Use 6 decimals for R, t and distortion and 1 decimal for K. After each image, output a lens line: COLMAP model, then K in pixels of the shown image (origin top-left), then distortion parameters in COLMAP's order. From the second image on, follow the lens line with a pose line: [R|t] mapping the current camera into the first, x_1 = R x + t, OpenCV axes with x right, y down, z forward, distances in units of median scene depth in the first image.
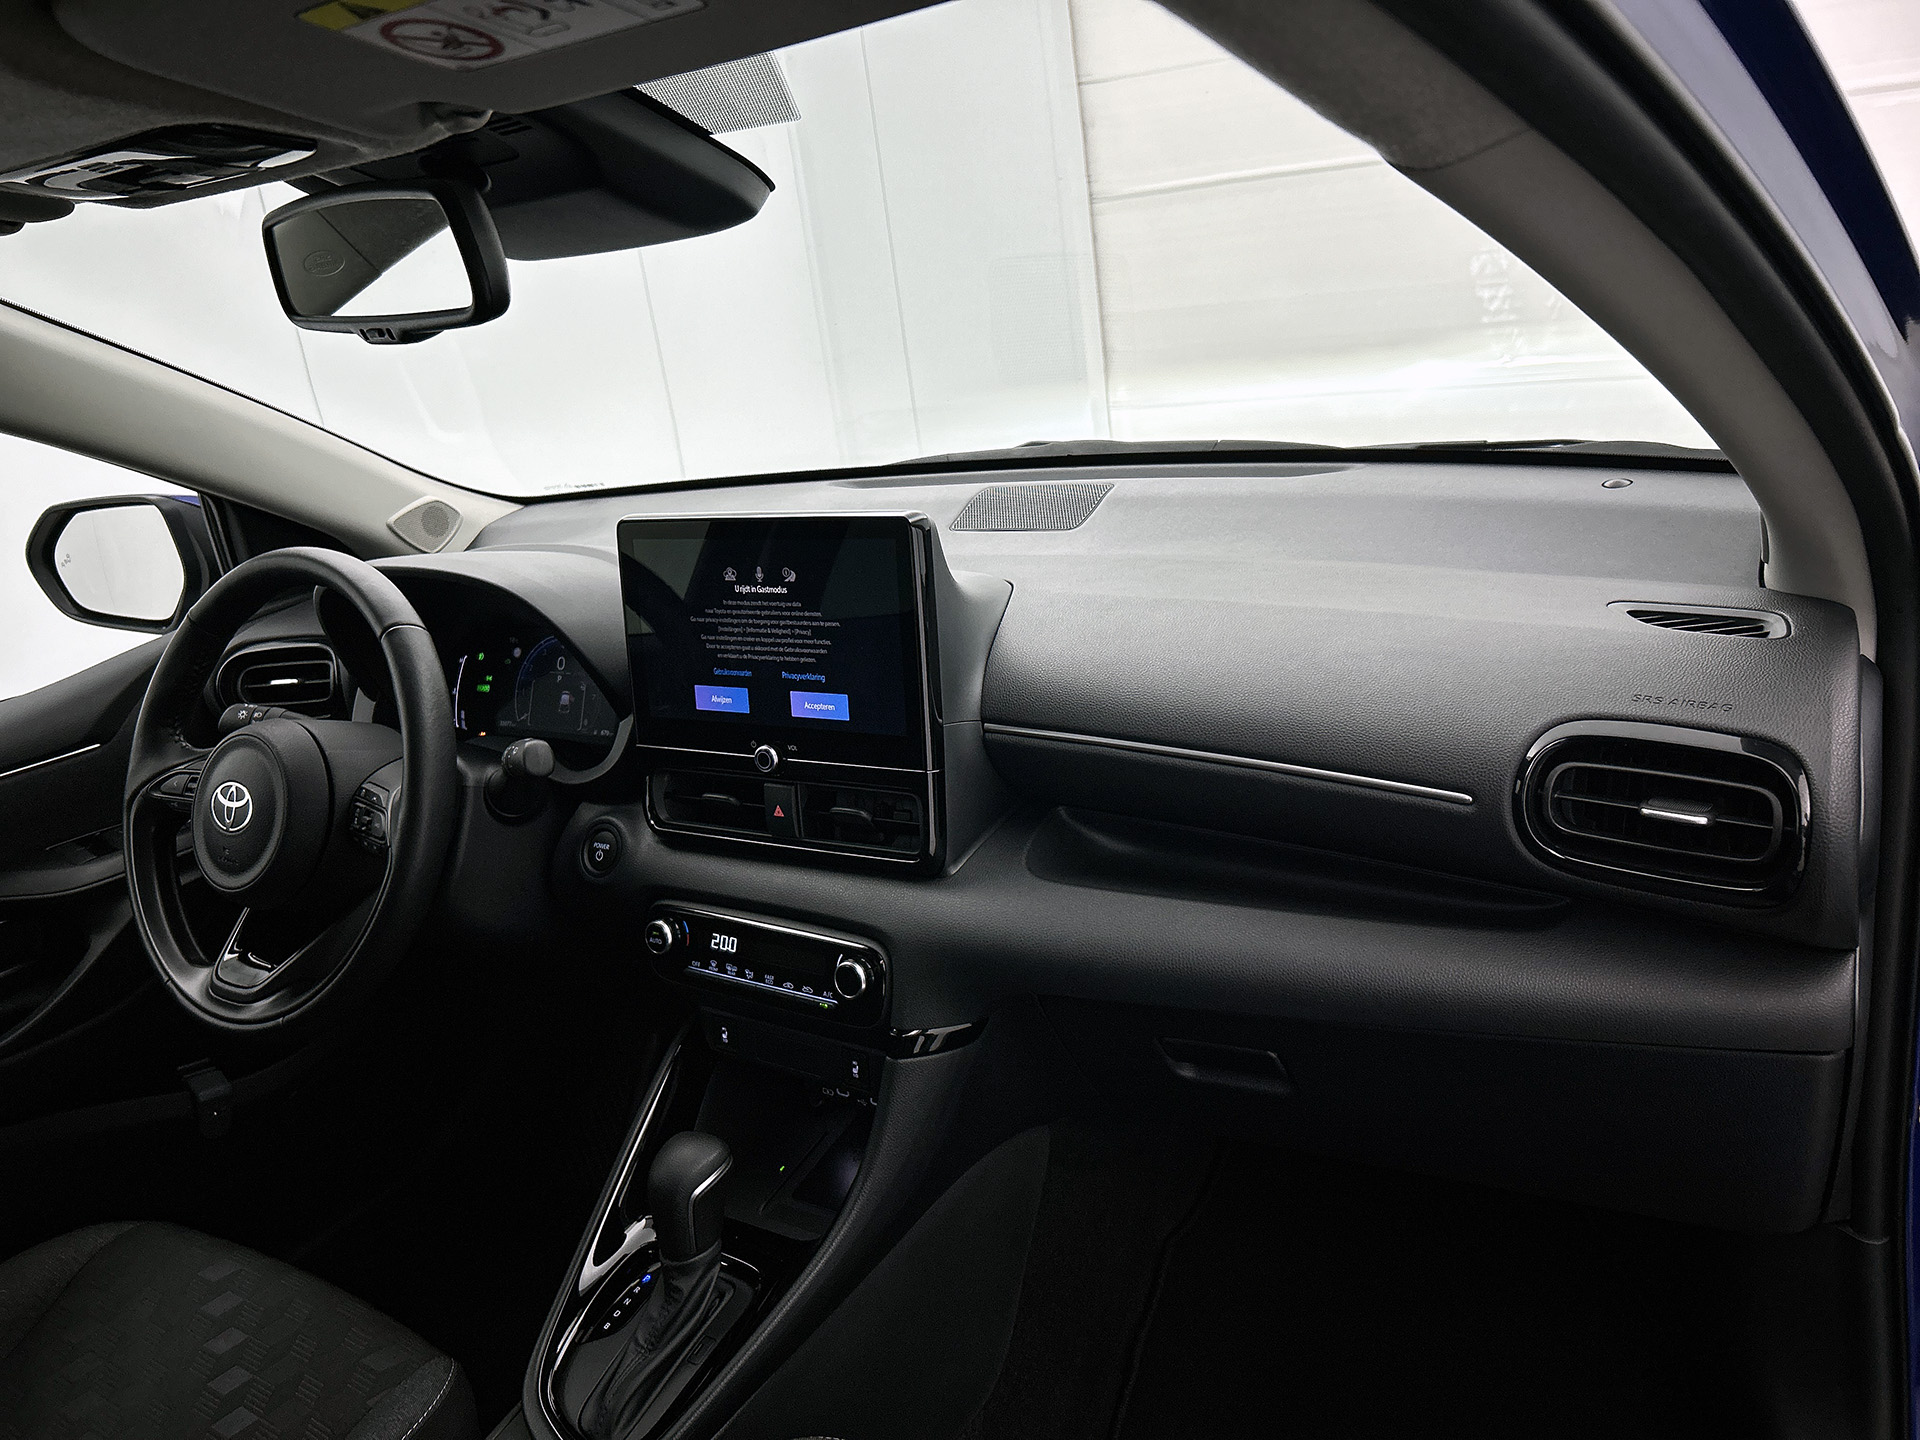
lens RADIAL K [[1439.1, 0, 968.0], [0, 1439.1, 702.3], [0, 0, 1]] dist [0.085987, -0.128491]
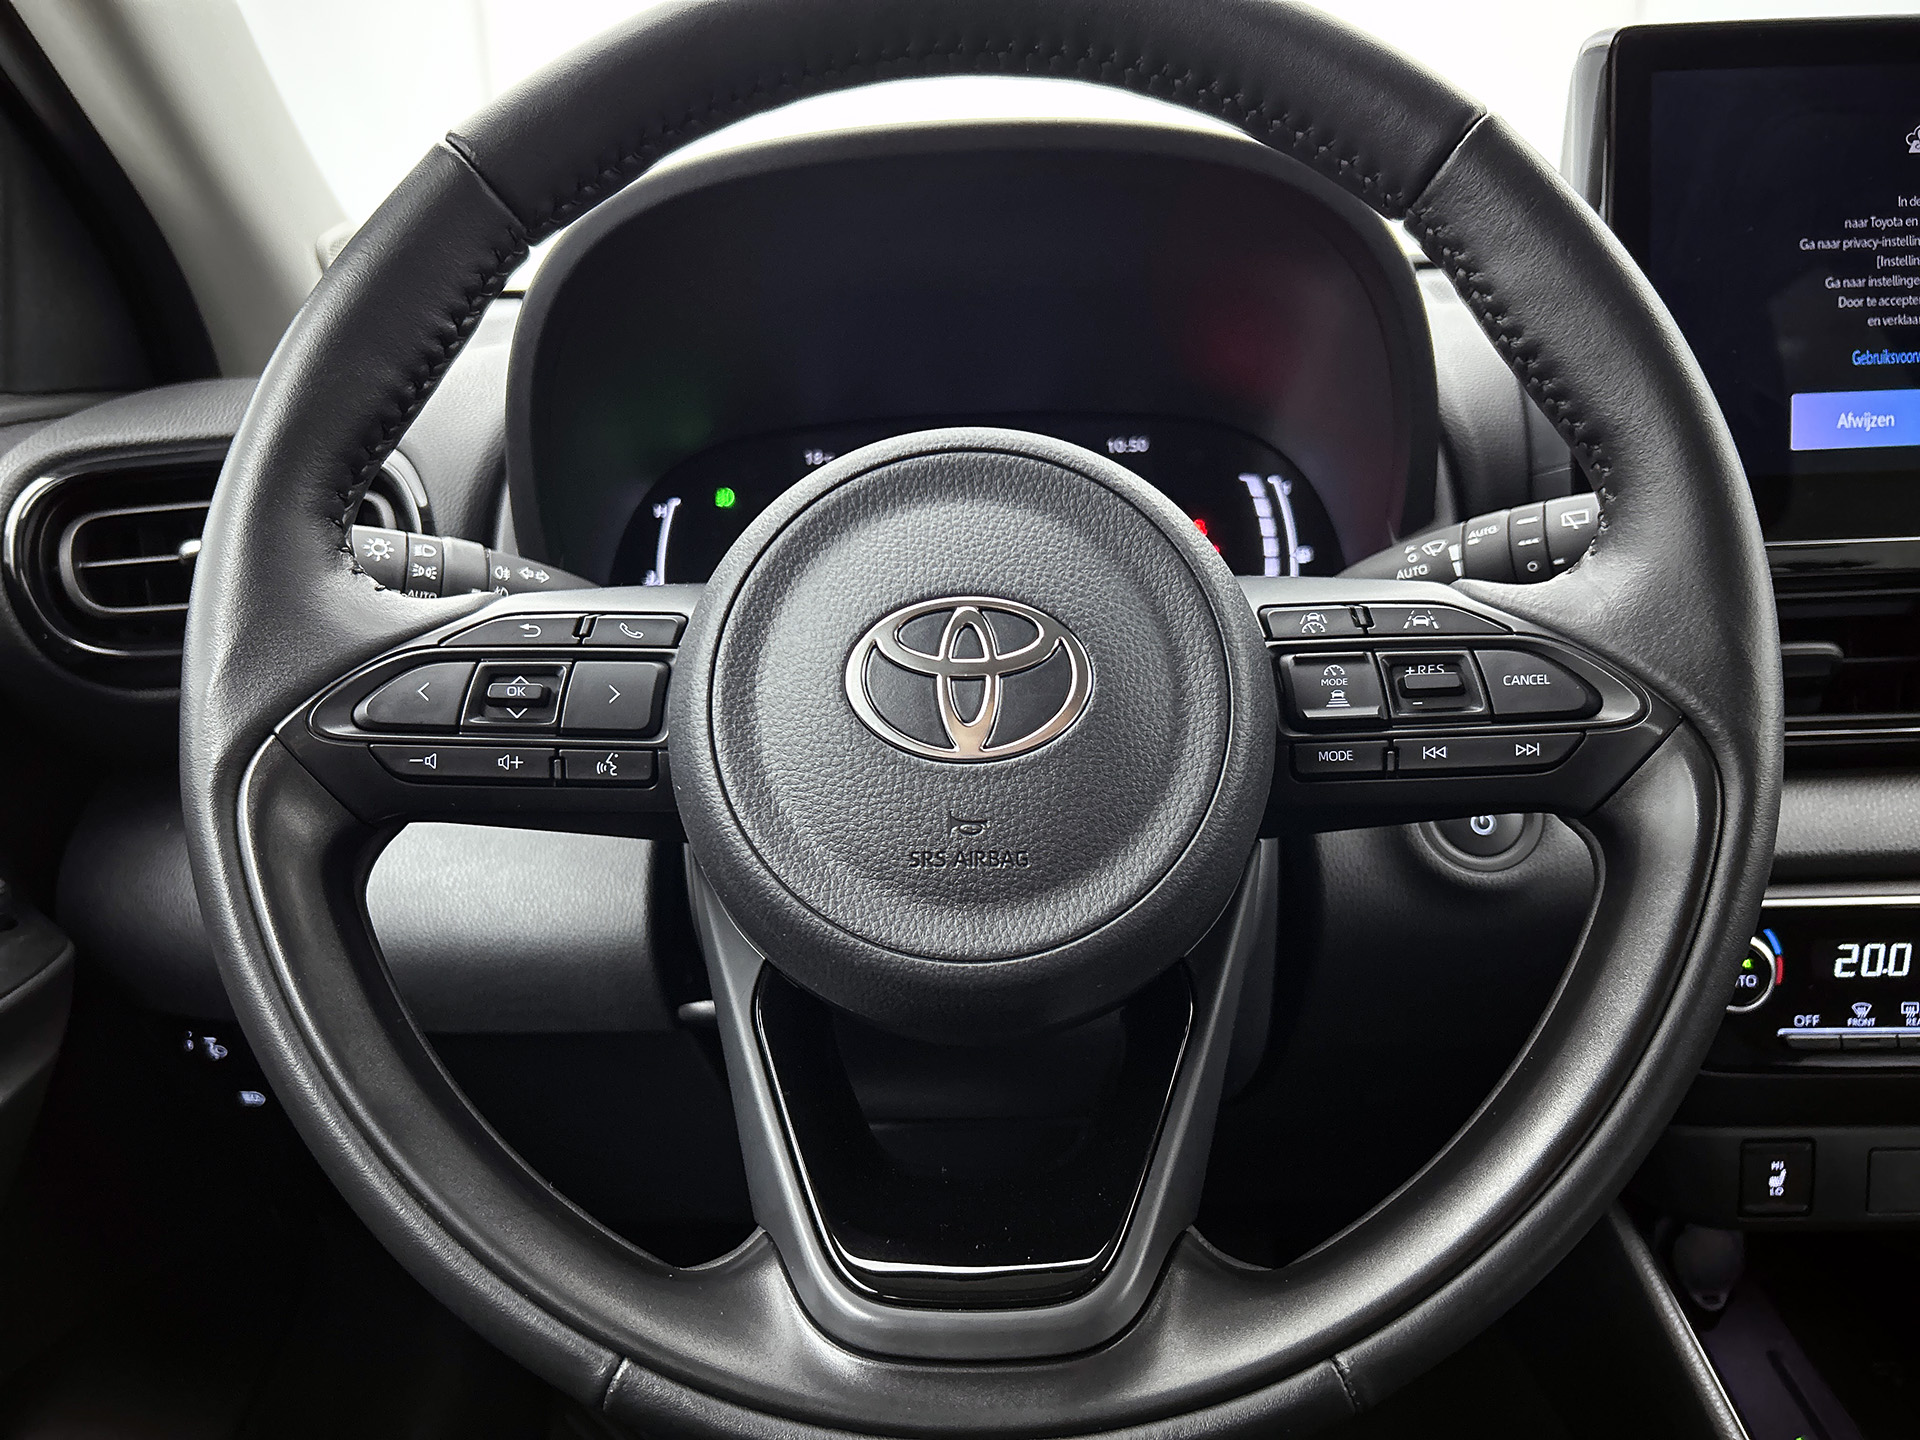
lens RADIAL K [[1453.1, 0, 960.0], [0, 1453.1, 720.0], [0, 0, 1]] dist [0.075446, -0.096259]
pose [[0.853671, -0.032472, 0.519800, -0.679577], [0.088231, 0.992645, -0.082891, 0.108771], [-0.513285, 0.116624, 0.850257, 0.774478]]
